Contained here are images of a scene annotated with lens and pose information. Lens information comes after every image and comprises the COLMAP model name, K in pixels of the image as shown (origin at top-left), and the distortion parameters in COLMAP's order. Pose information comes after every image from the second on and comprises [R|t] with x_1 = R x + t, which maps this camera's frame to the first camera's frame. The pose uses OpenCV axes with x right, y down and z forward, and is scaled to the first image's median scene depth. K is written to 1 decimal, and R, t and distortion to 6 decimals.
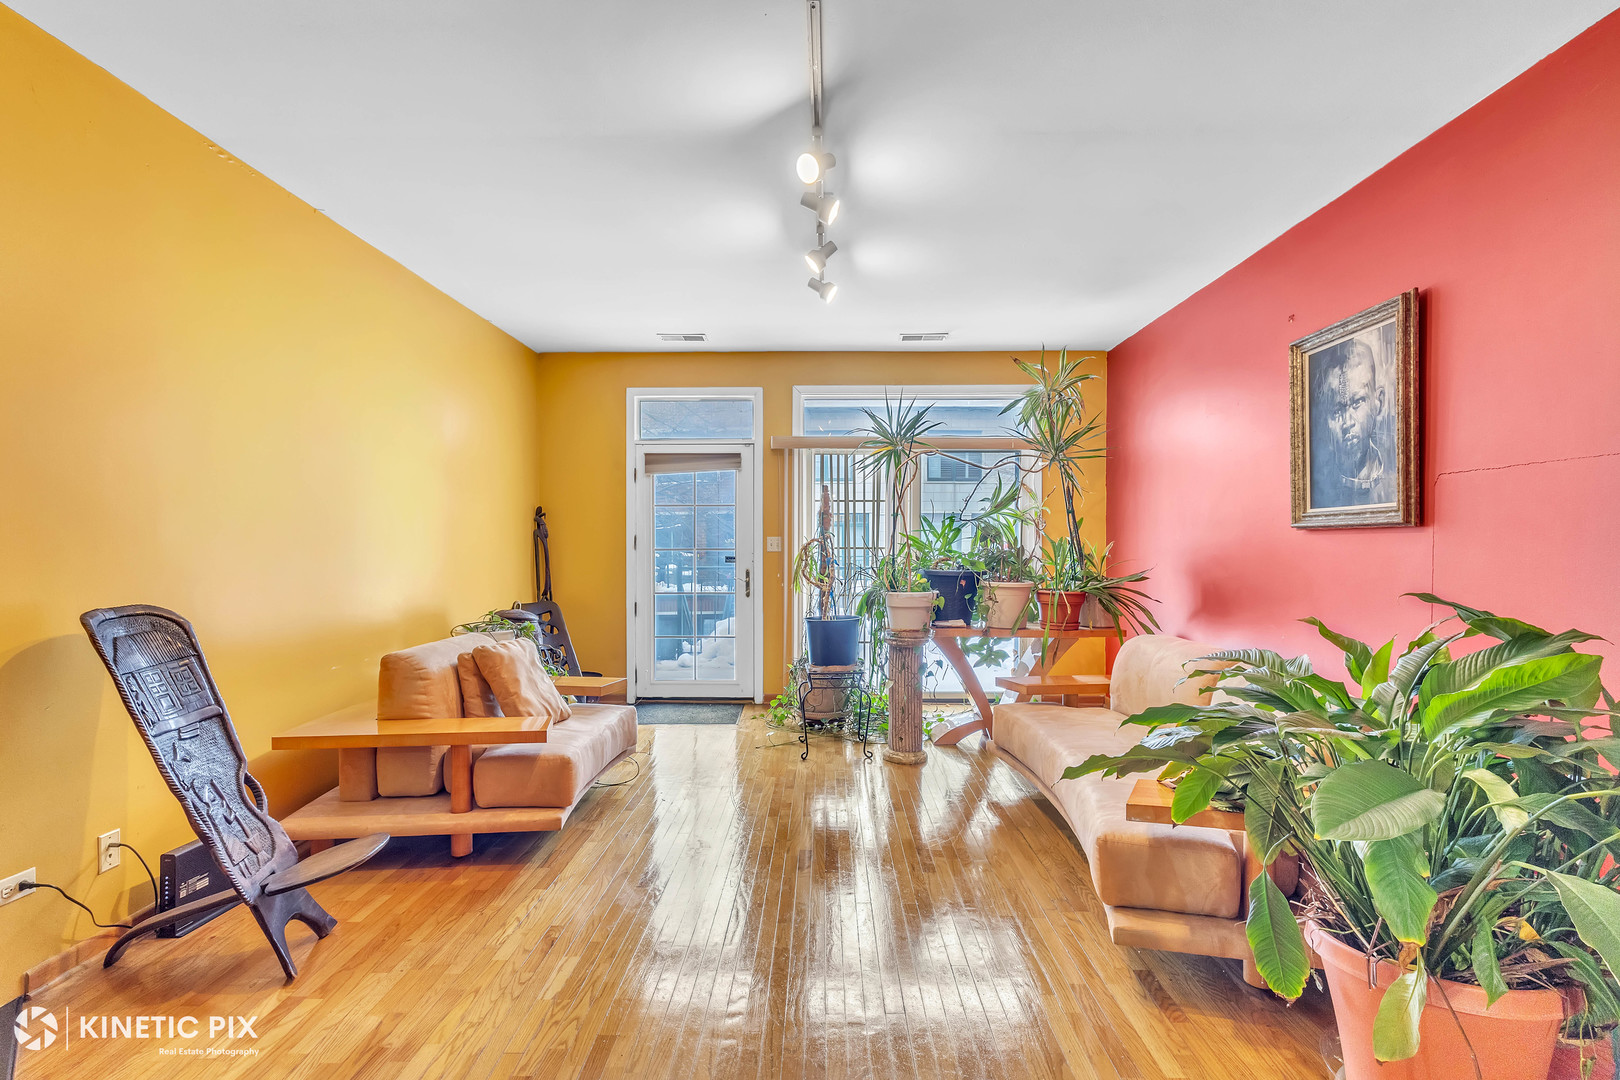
lens RADIAL K [[756.1, 0, 807.5], [0, 756.1, 551.0], [0, 0, 1]] dist [-0.008372, 0.004730]
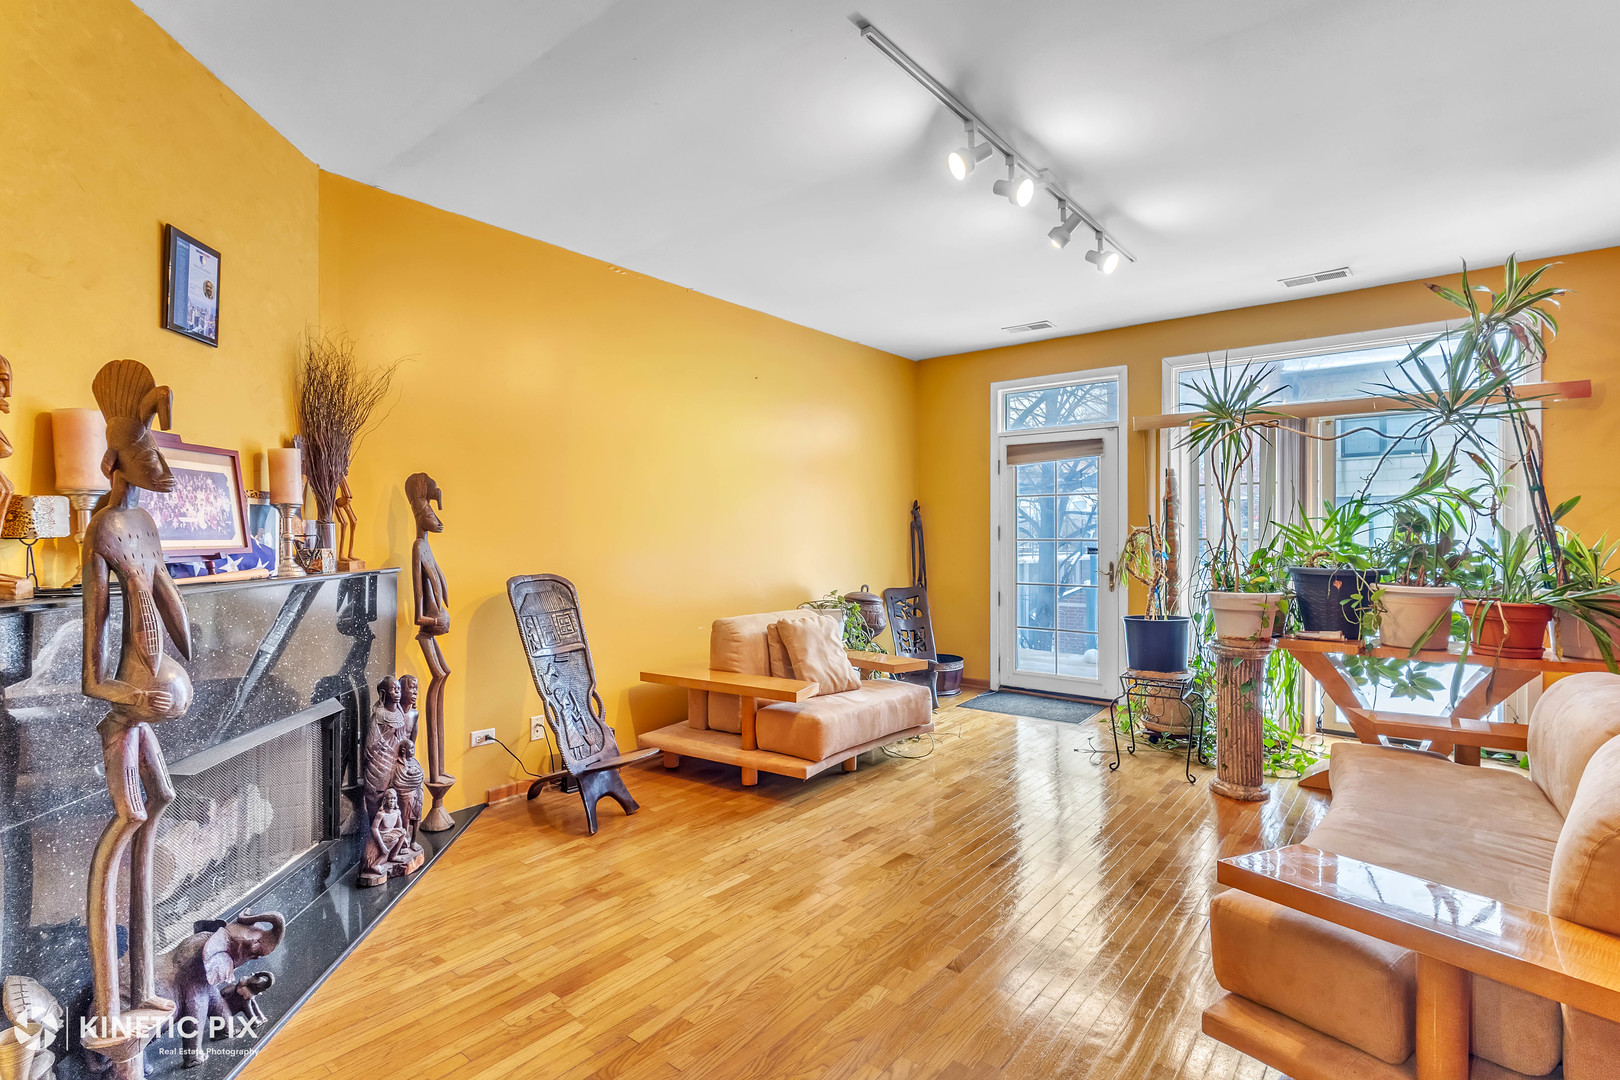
lens RADIAL K [[756.1, 0, 802.4], [0, 756.1, 529.1], [0, 0, 1]] dist [-0.008372, 0.004730]
pose [[0.789996, -0.003520, -0.613102, 0.312025], [-0.005540, 0.999902, -0.012879, -0.003046], [0.613087, 0.013571, 0.789898, 0.050557]]
